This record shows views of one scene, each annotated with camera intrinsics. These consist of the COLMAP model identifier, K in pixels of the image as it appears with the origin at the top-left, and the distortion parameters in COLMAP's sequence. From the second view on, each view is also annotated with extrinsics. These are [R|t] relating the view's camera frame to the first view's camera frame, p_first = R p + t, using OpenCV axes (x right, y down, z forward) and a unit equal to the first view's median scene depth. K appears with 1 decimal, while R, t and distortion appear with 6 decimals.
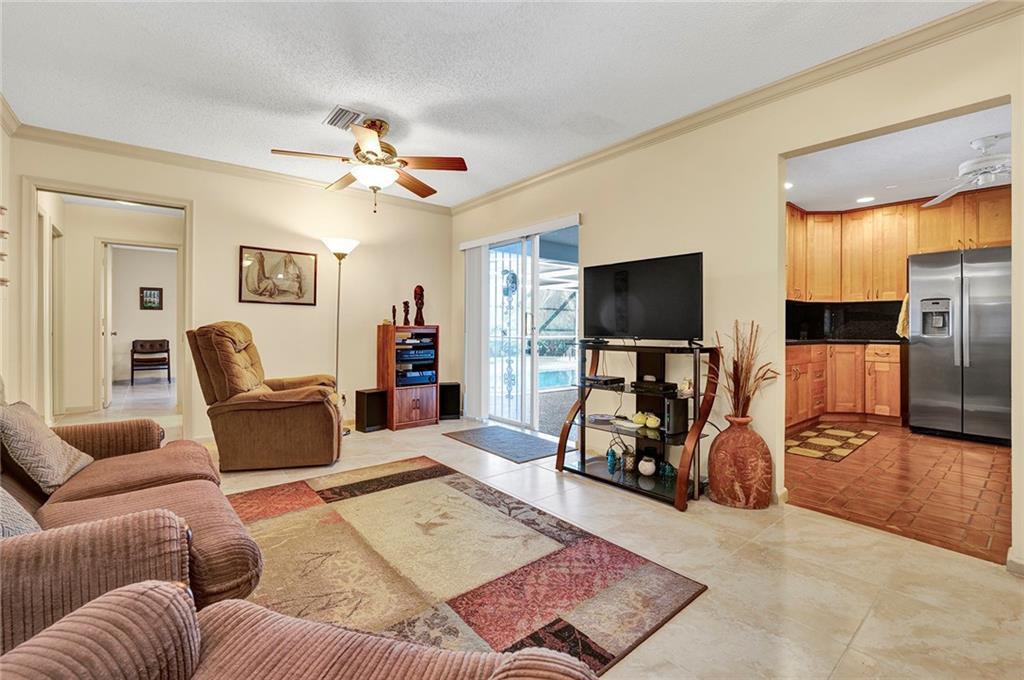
lens RADIAL K [[451.6, 0, 512.0], [0, 451.6, 319.9], [0, 0, 1]] dist [-0.017283, 0.000202]
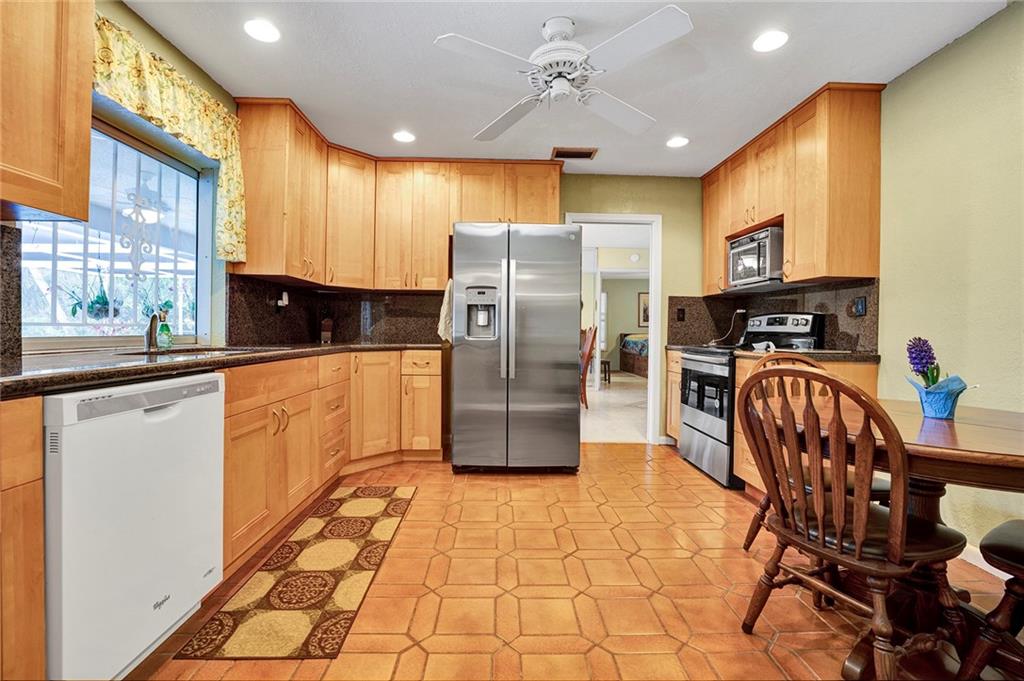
lens RADIAL K [[434.1, 0, 514.6], [0, 434.1, 338.9], [0, 0, 1]] dist [-0.023443, -0.000089]
pose [[0.615076, -0.017073, 0.788283, 0.575757], [-0.016900, 0.999250, 0.034829, 0.016637], [-0.788287, -0.034745, 0.614326, 0.701561]]
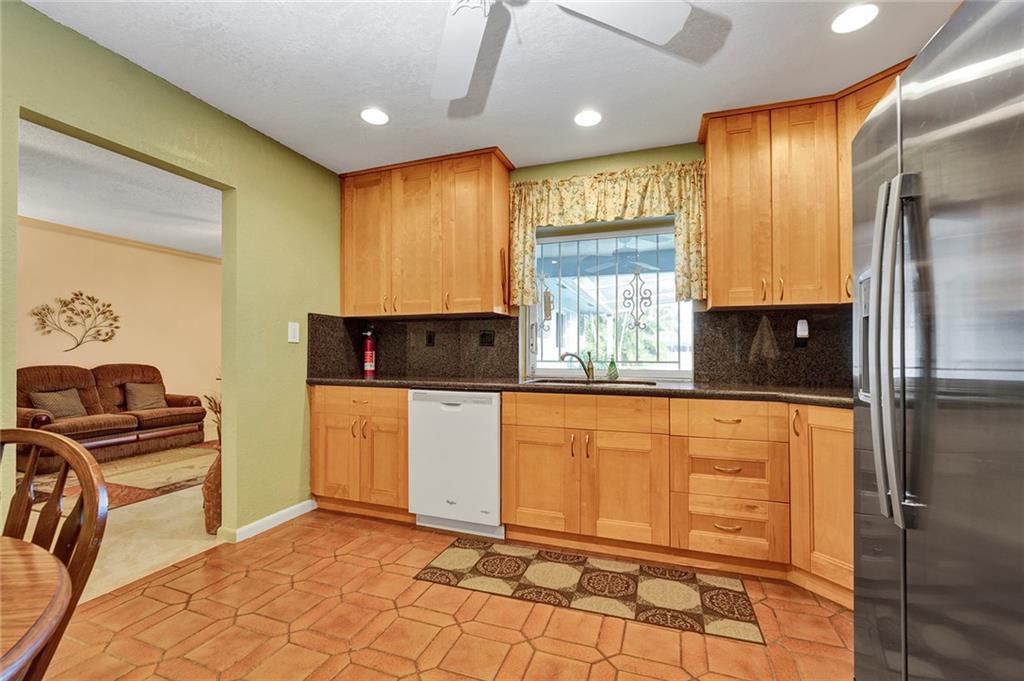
lens RADIAL K [[453.0, 0, 512.0], [0, 453.0, 340.5], [0, 0, 1]] dist [-0.027652, 0.000072]
pose [[0.504214, -0.022836, -0.863277, 1.460248], [0.014336, 0.999734, -0.018073, -0.001961], [0.863460, -0.003263, 0.504407, 0.869448]]
